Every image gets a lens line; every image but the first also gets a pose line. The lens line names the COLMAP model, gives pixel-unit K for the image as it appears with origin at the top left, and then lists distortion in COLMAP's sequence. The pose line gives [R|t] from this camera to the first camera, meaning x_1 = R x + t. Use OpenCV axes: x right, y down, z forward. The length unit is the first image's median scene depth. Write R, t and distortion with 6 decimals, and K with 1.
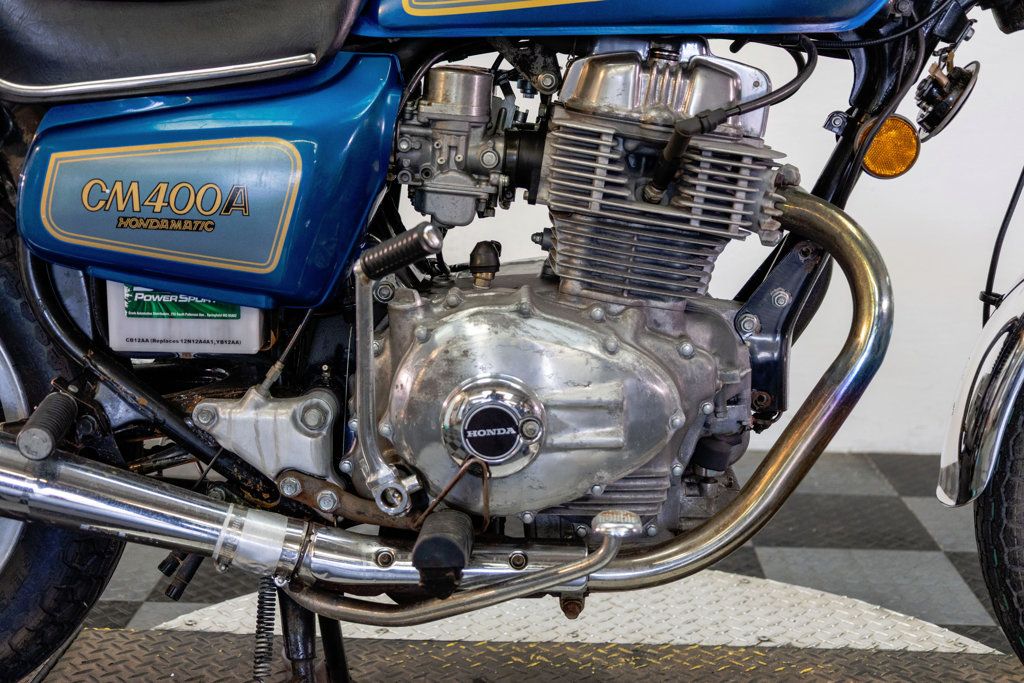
lens RADIAL K [[1546.0, 0, 509.9], [0, 1546.0, 341.5], [0, 0, 1]] dist [0.001936, 0.000000]
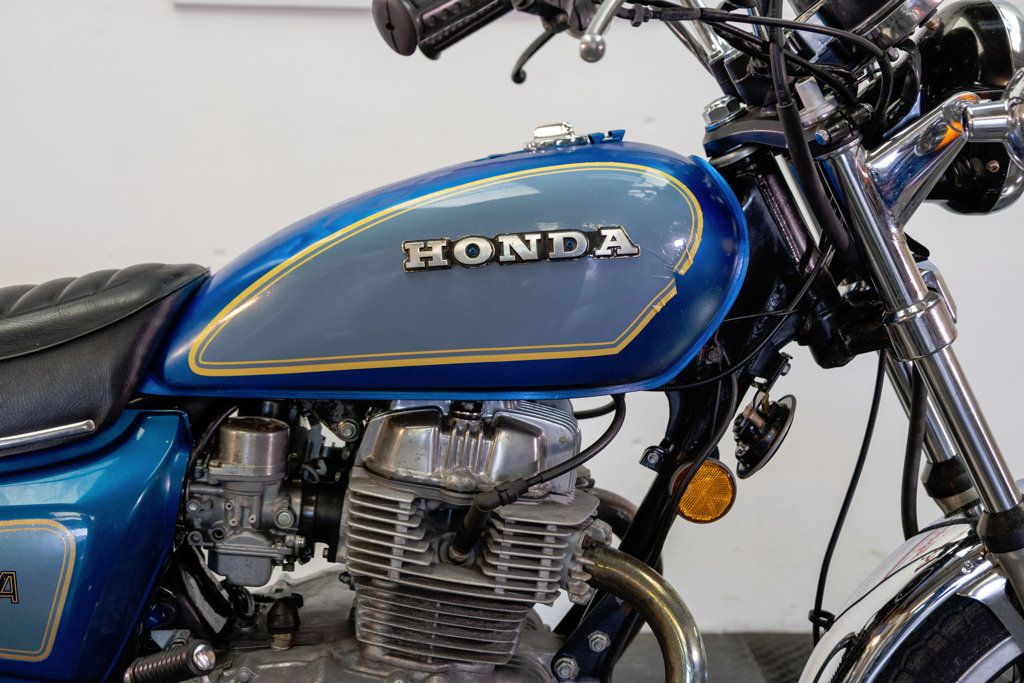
lens RADIAL K [[1546.0, 0, 514.4], [0, 1546.0, 340.2], [0, 0, 1]] dist [0.001936, 0.000000]
pose [[0.998174, -0.011089, 0.059385, 0.072518], [0.013362, 0.999188, -0.038016, -0.190404], [-0.058915, 0.038740, 0.997511, 0.041758]]
